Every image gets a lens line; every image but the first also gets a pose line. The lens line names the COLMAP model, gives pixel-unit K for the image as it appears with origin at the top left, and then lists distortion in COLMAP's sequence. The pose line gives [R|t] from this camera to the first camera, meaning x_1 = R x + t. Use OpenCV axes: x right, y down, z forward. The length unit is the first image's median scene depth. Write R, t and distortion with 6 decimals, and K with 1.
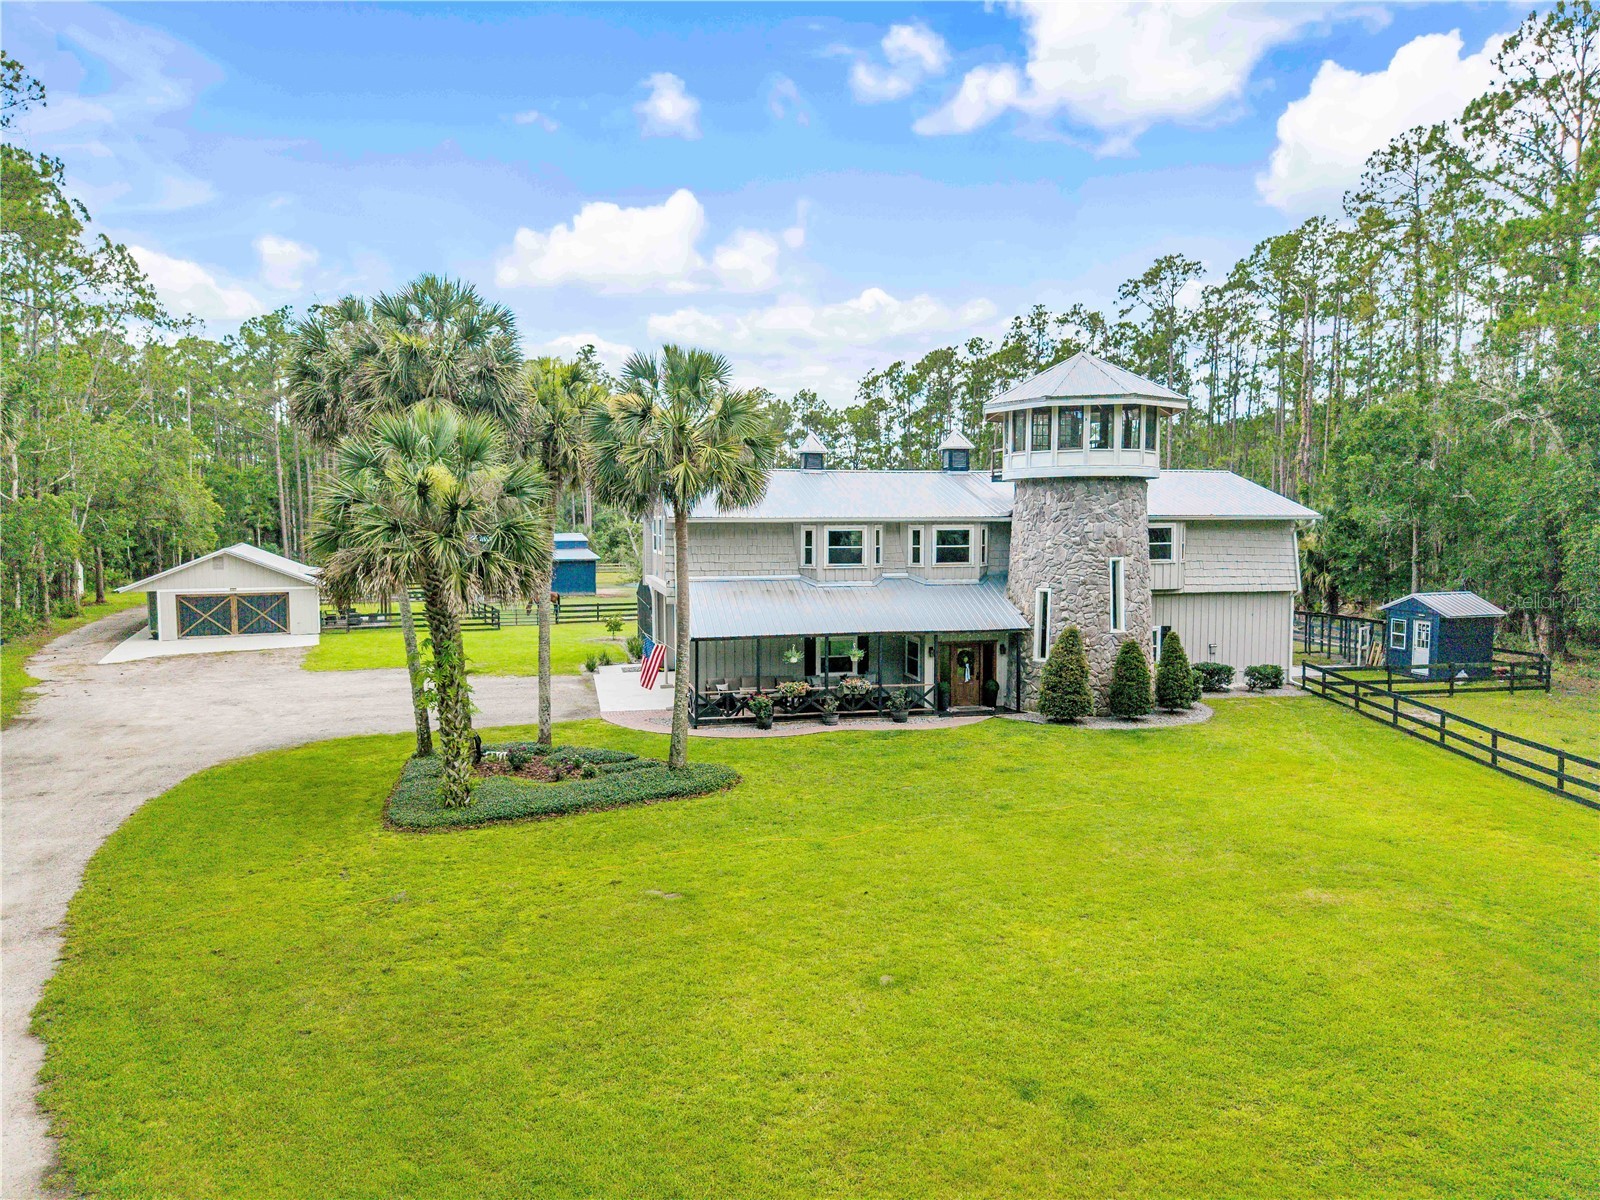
lens RADIAL K [[1111.8, 0, 800.0], [0, 1111.8, 600.0], [0, 0, 1]] dist [0.037893, -0.002371]
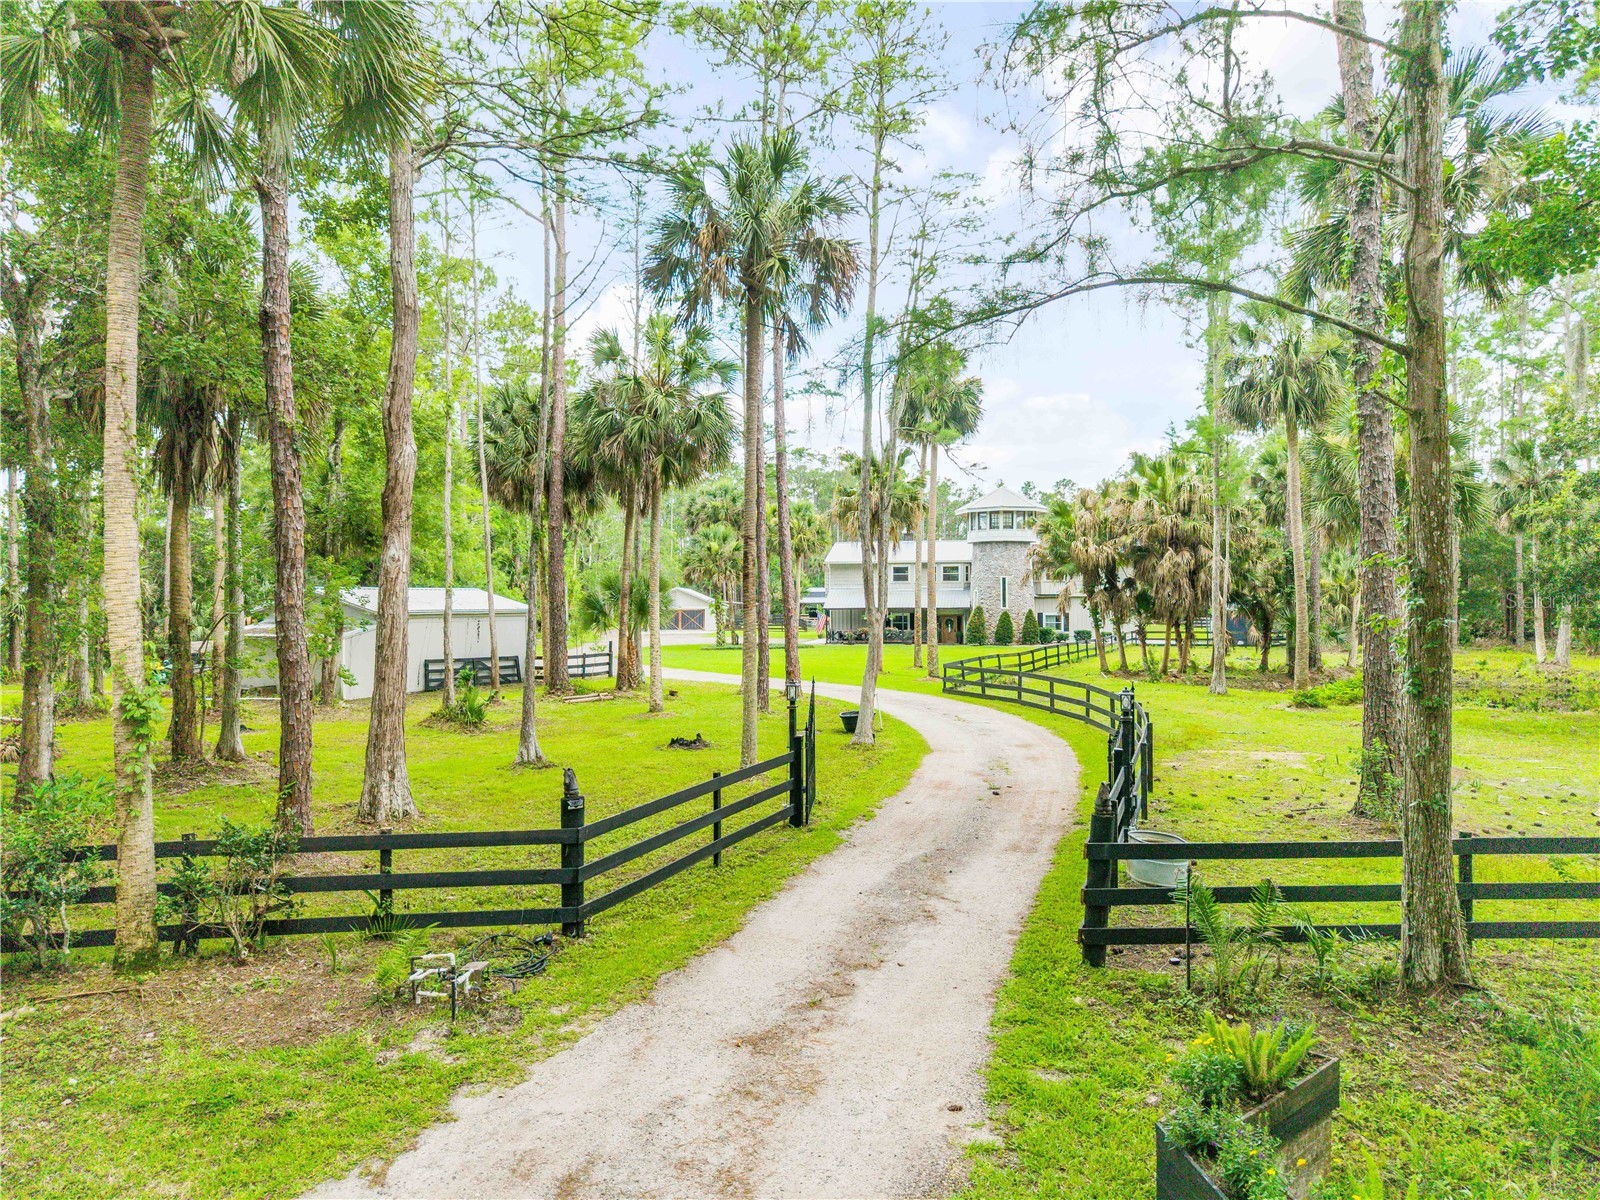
lens RADIAL K [[1147.9, 0, 800.0], [0, 1147.9, 600.0], [0, 0, 1]] dist [0.000573, -0.000512]
pose [[0.924663, -0.002240, -0.380781, 0.744759], [-0.025392, 0.997394, -0.067527, 0.170354], [0.379940, 0.072108, 0.922196, -1.256038]]
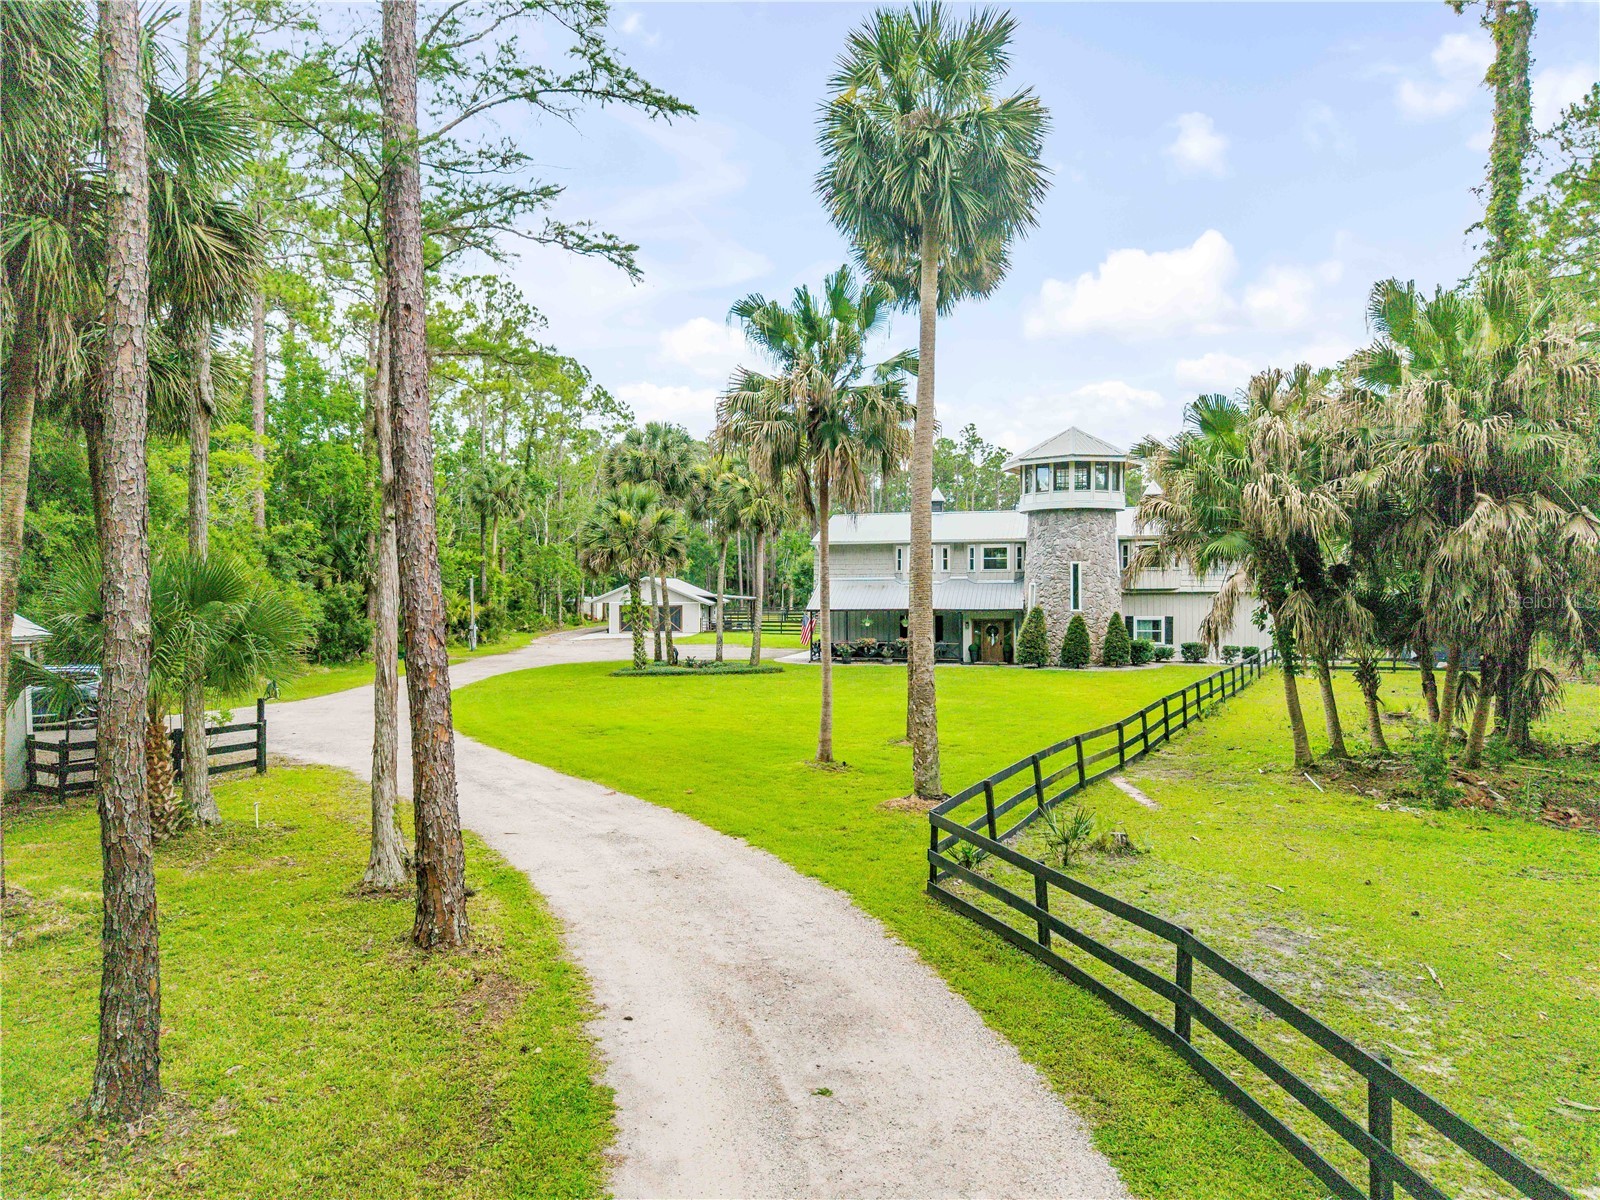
lens RADIAL K [[1111.8, 0, 800.0], [0, 1111.8, 600.0], [0, 0, 1]] dist [0.037893, -0.002371]
pose [[0.901311, 0.003482, -0.433159, 0.562701], [-0.029306, 0.998167, -0.052955, 0.098202], [0.432180, 0.060423, 0.899761, -0.487849]]
